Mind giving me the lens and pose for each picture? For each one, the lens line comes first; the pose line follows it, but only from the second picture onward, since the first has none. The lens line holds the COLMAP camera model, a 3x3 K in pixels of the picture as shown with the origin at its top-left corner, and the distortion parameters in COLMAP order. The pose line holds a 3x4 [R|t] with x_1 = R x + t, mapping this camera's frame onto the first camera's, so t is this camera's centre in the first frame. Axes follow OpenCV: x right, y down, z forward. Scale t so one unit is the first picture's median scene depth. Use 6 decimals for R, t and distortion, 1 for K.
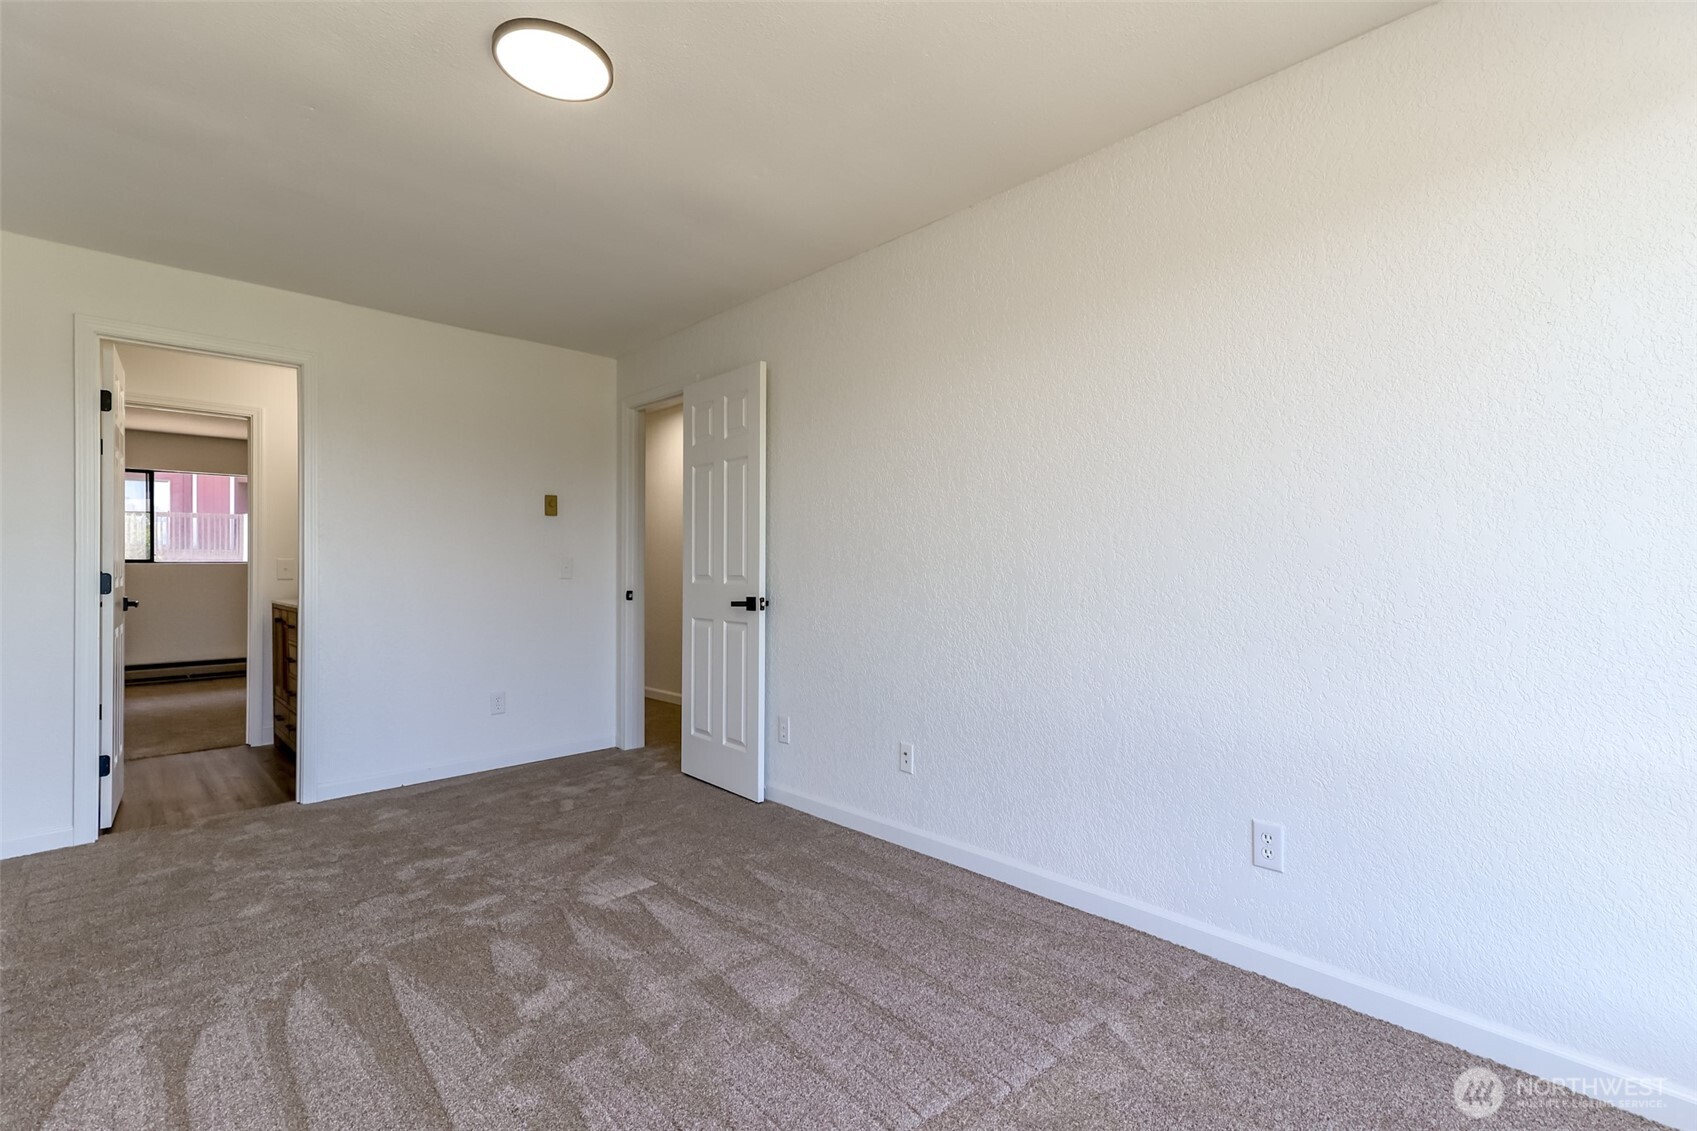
lens RADIAL K [[764.8, 0, 855.6], [0, 764.8, 568.8], [0, 0, 1]] dist [0.002359, 0.000101]
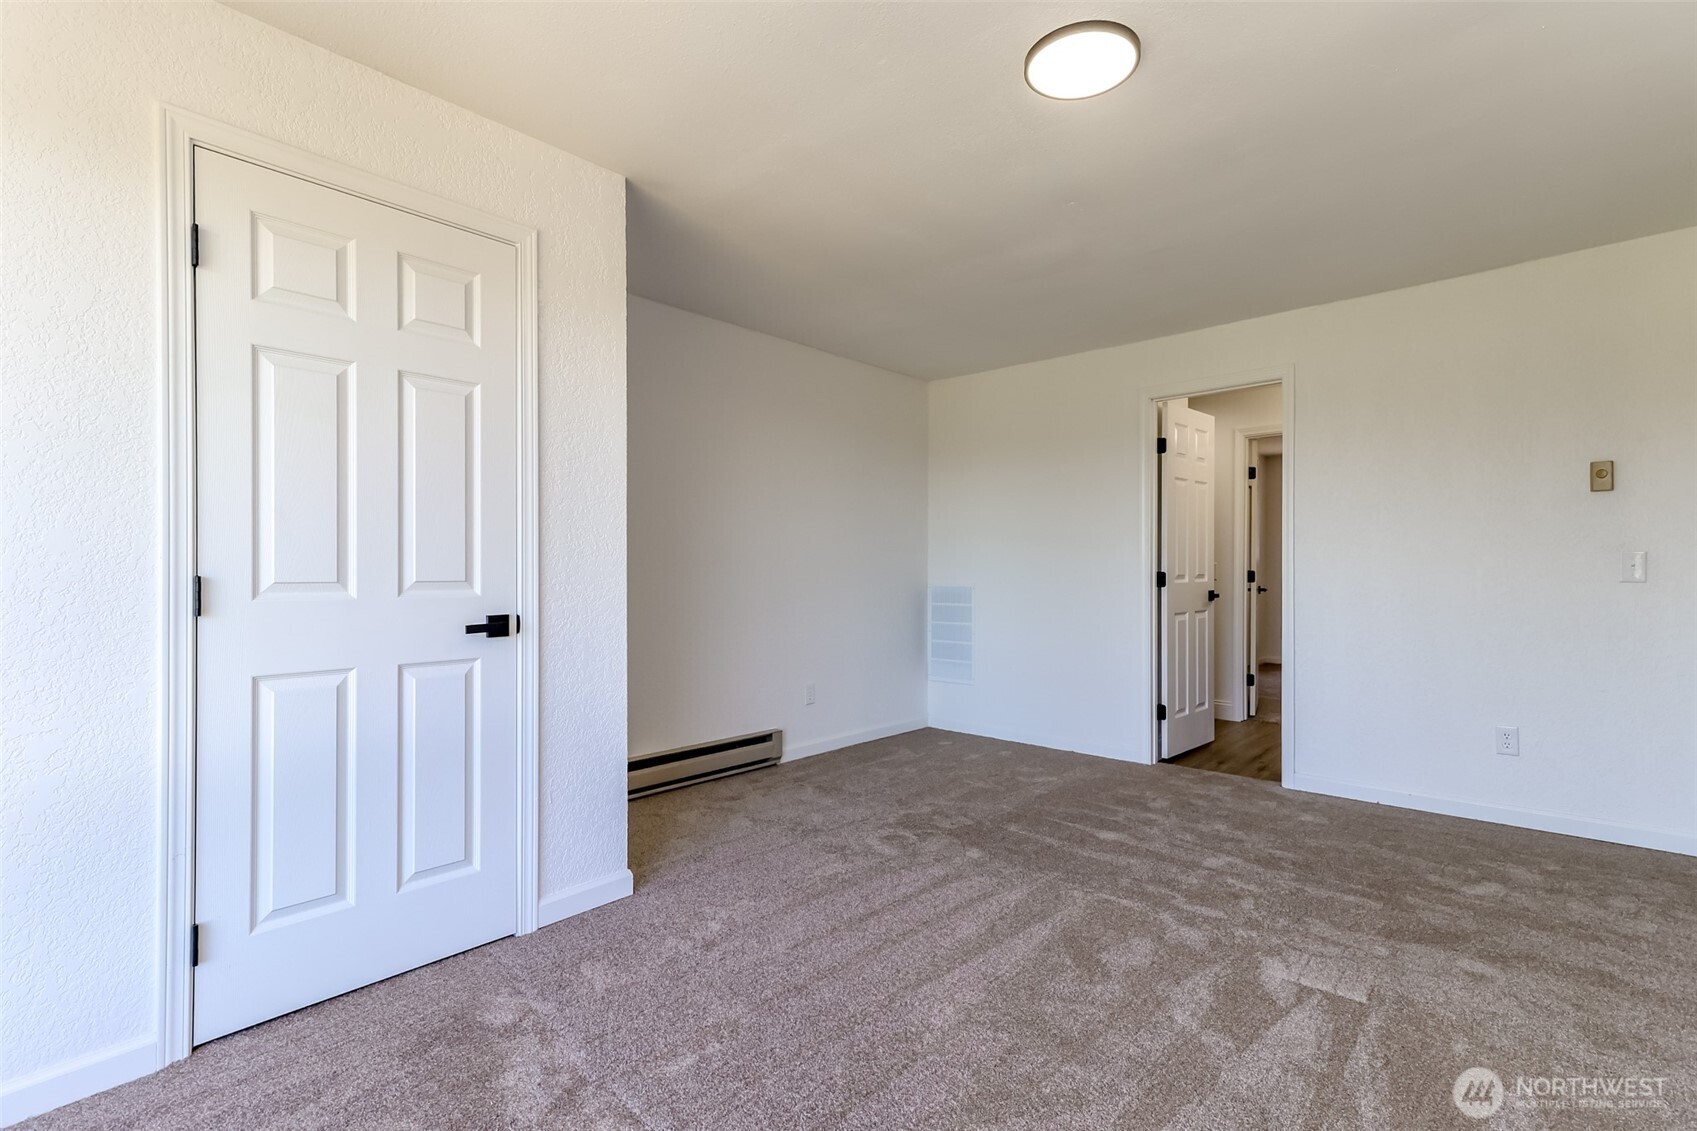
lens RADIAL K [[764.8, 0, 856.5], [0, 764.8, 566.0], [0, 0, 1]] dist [0.002359, 0.000101]
pose [[0.043749, -0.003530, -0.999036, 0.429050], [0.006662, 0.999973, -0.003242, -0.005242], [0.999020, -0.006513, 0.043771, 0.465010]]
